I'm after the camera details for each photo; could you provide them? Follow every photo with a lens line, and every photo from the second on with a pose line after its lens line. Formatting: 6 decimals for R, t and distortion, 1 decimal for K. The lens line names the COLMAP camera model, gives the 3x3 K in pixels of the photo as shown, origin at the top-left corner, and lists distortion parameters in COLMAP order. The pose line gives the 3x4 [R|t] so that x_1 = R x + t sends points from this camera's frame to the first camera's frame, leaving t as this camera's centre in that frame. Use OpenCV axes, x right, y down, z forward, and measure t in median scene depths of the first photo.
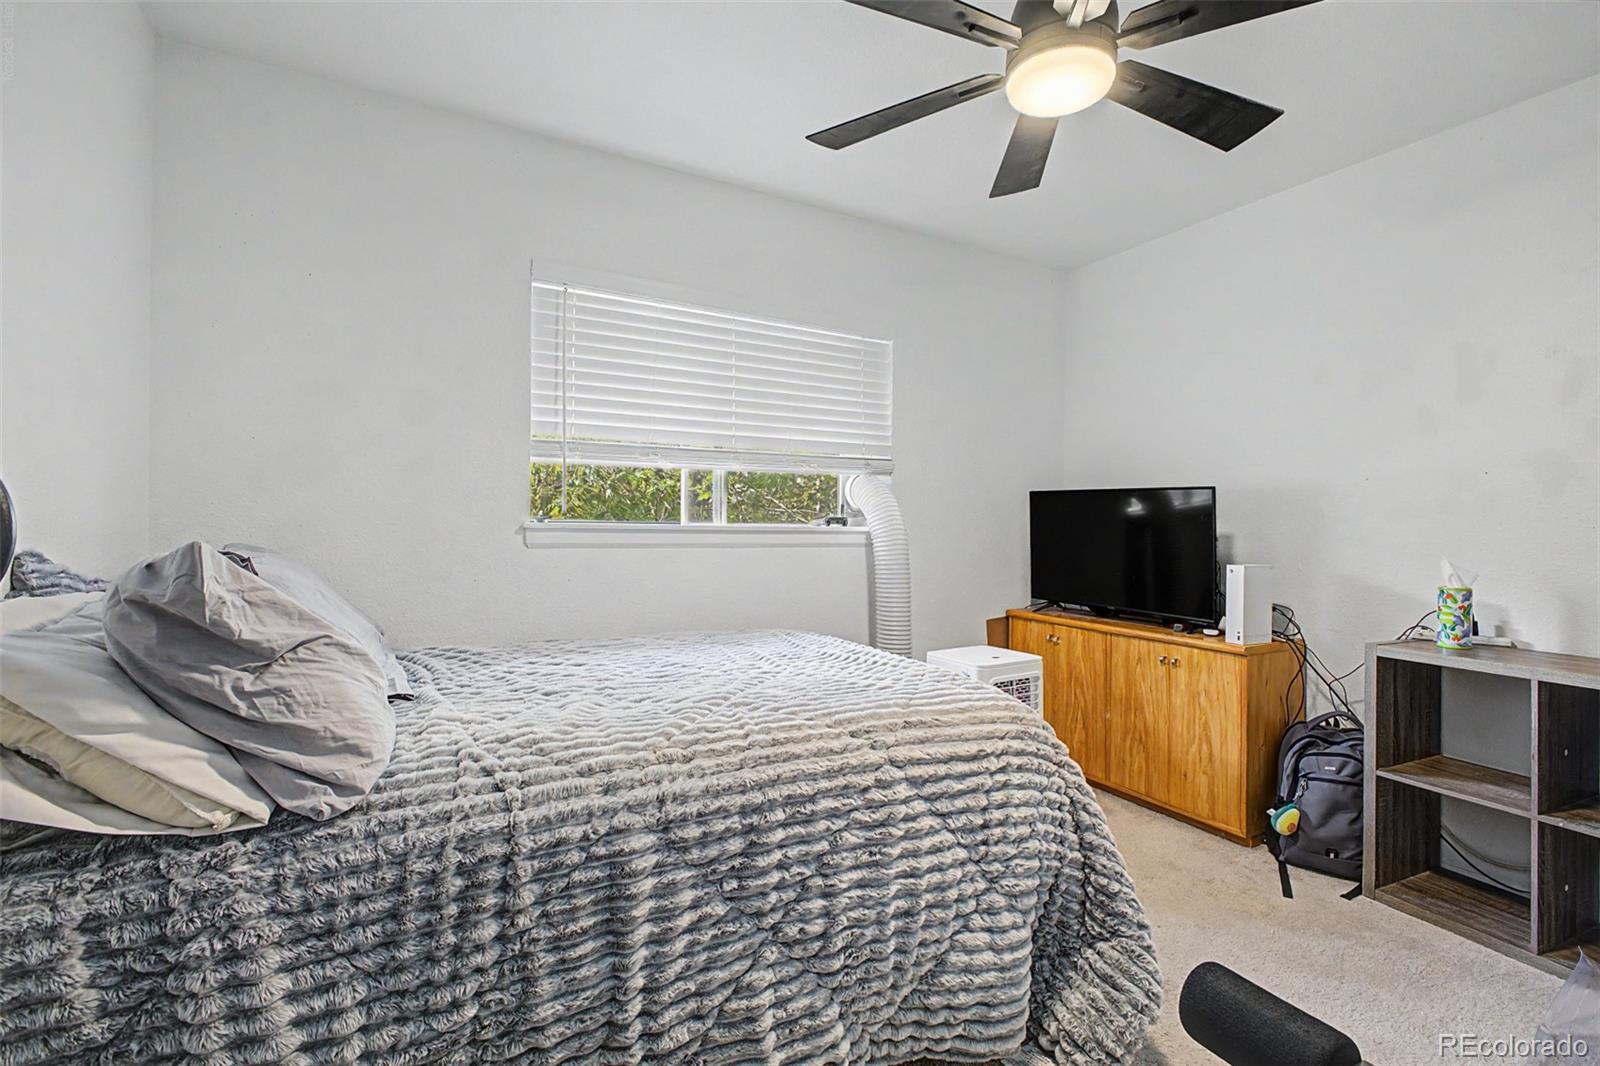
lens RADIAL K [[698.8, 0, 810.8], [0, 698.8, 523.0], [0, 0, 1]] dist [0.000662, 0.000026]
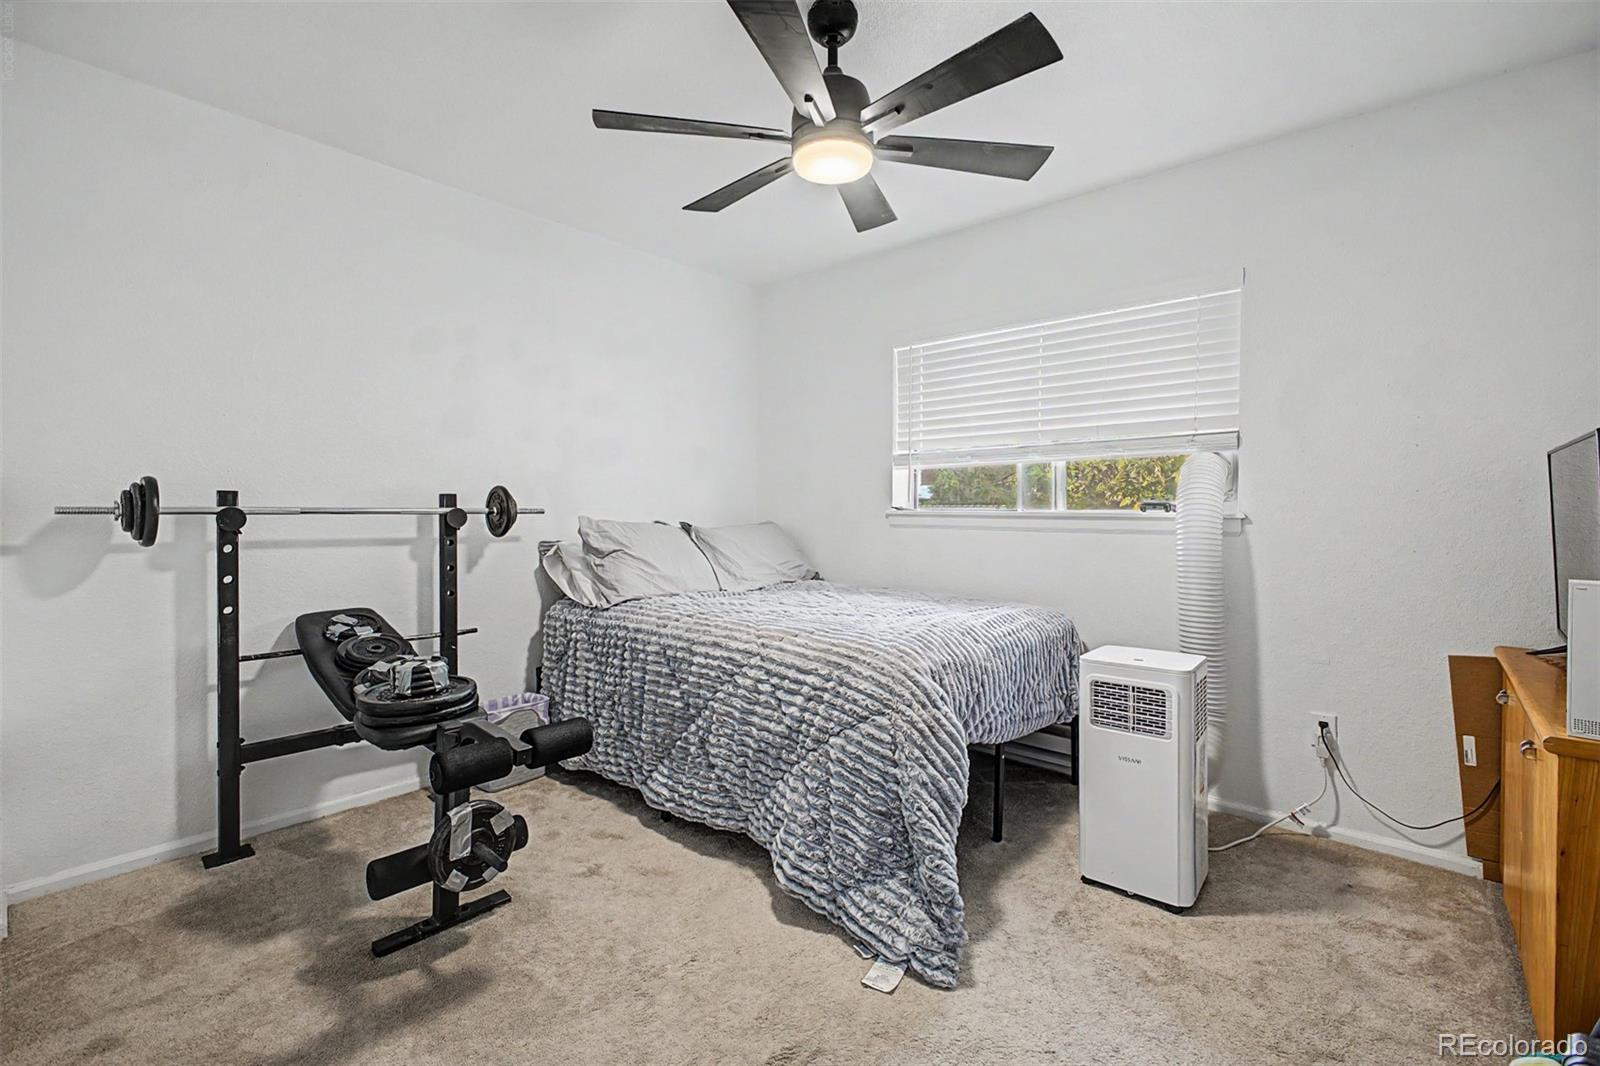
lens RADIAL K [[698.8, 0, 810.8], [0, 698.8, 523.0], [0, 0, 1]] dist [0.000662, 0.000026]
pose [[0.353281, 0.006956, -0.935491, 0.941087], [0.001960, 0.999965, 0.008176, 0.013849], [0.935515, -0.004722, 0.353255, 0.309079]]
